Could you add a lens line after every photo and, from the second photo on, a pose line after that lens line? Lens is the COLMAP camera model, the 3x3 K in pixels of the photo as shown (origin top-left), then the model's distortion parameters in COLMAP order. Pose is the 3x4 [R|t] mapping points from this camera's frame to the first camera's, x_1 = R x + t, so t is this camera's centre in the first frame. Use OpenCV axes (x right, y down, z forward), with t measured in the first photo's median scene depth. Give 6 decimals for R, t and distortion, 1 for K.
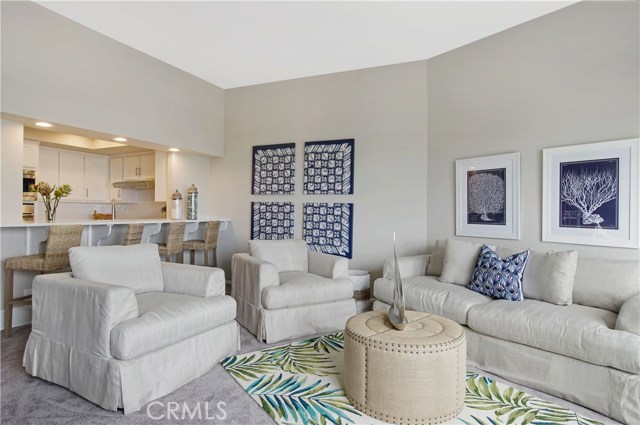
lens RADIAL K [[359.5, 0, 323.2], [0, 359.5, 213.2], [0, 0, 1]] dist [-0.027456, 0.008212]
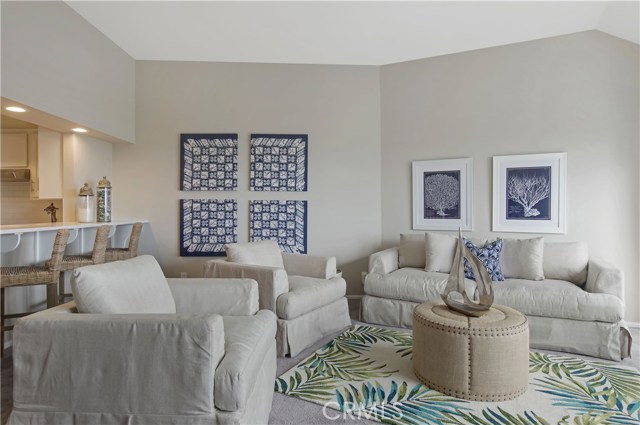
lens RADIAL K [[359.5, 0, 323.2], [0, 359.5, 213.2], [0, 0, 1]] dist [-0.027456, 0.008212]
pose [[0.895184, -0.017390, 0.445358, -0.400474], [0.013873, 0.999842, 0.011158, -0.004896], [-0.445481, -0.003810, 0.895283, 0.137009]]
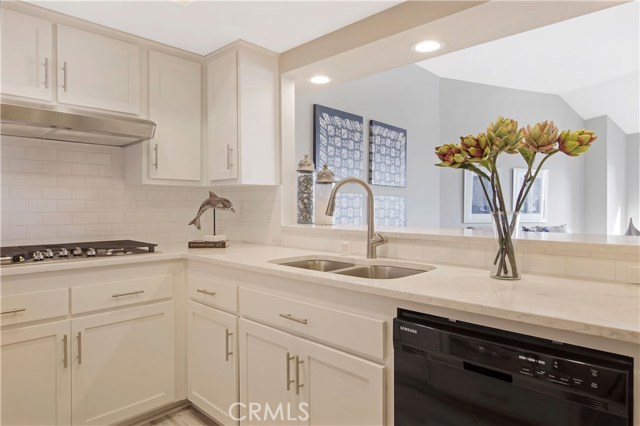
lens RADIAL K [[389.1, 0, 320.0], [0, 389.1, 213.0], [0, 0, 1]] dist [0.002913, 0.001188]
pose [[0.310821, -0.022645, 0.950199, -1.247620], [0.007963, 0.999743, 0.021221, -0.011417], [-0.950435, 0.000970, 0.310922, 1.138883]]
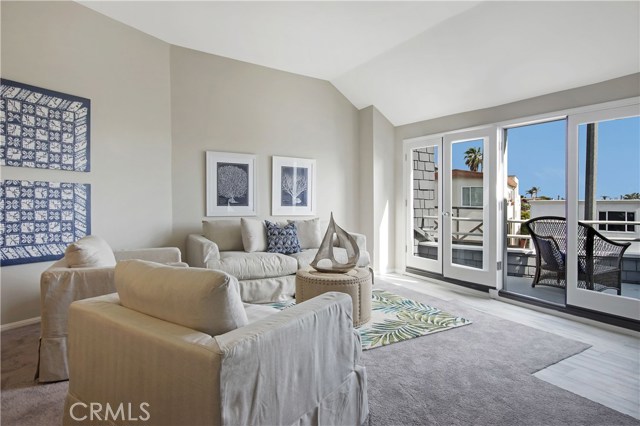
lens RADIAL K [[359.5, 0, 323.2], [0, 359.5, 213.7], [0, 0, 1]] dist [-0.027456, 0.008212]
pose [[0.102773, -0.045799, 0.993650, -0.793457], [-0.004517, 0.998908, 0.046509, -0.002553], [-0.994695, -0.009269, 0.102454, 0.544793]]
